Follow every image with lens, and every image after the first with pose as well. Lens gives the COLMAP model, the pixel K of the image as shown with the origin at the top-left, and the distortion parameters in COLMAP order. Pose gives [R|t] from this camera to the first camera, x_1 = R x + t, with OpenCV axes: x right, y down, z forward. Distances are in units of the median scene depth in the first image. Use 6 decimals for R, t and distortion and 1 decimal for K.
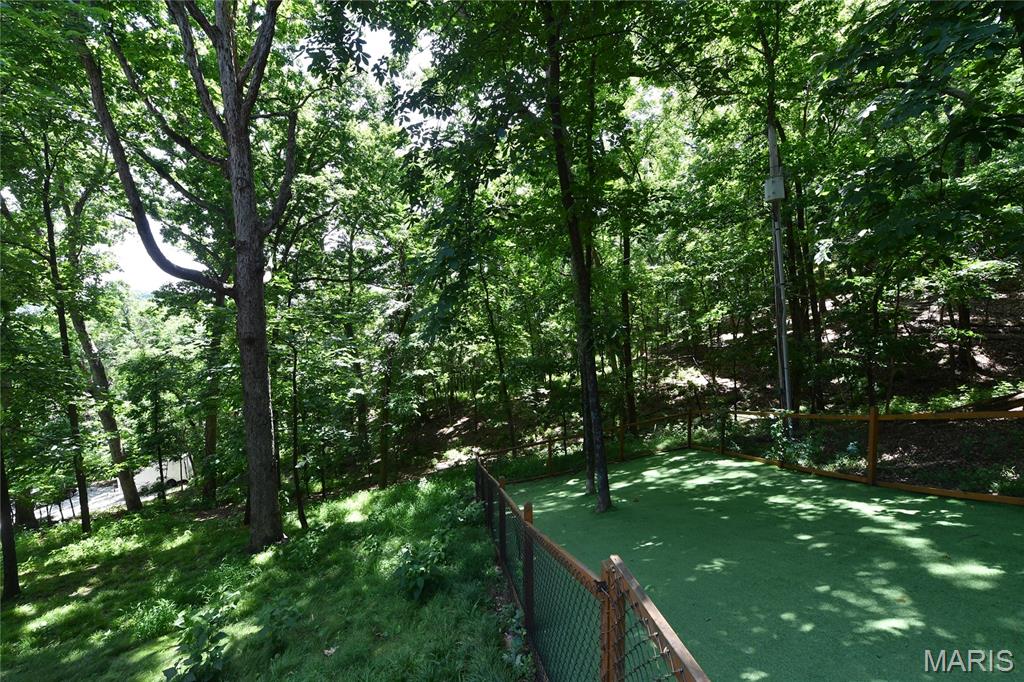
lens RADIAL K [[408.6, 0, 510.9], [0, 408.6, 342.2], [0, 0, 1]] dist [-0.019255, -0.000965]
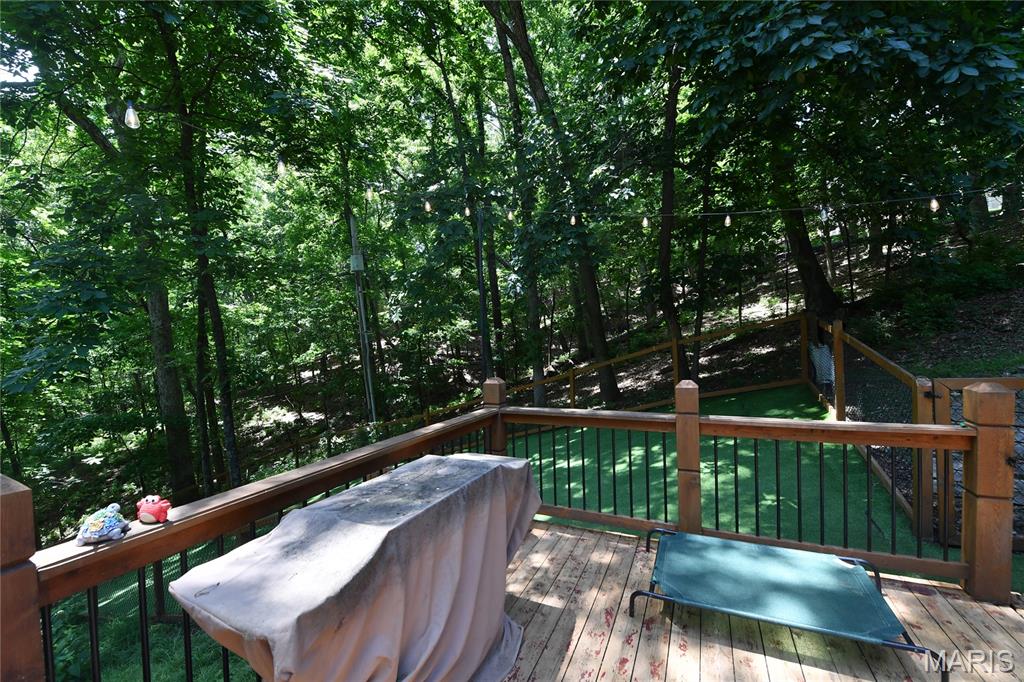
lens RADIAL K [[408.6, 0, 510.9], [0, 408.6, 342.2], [0, 0, 1]] dist [-0.019255, -0.000965]
pose [[0.555084, -0.002064, 0.831791, -0.089470], [0.079893, 0.995506, -0.050845, -0.000239], [-0.827948, 0.094678, 0.552755, -0.072027]]
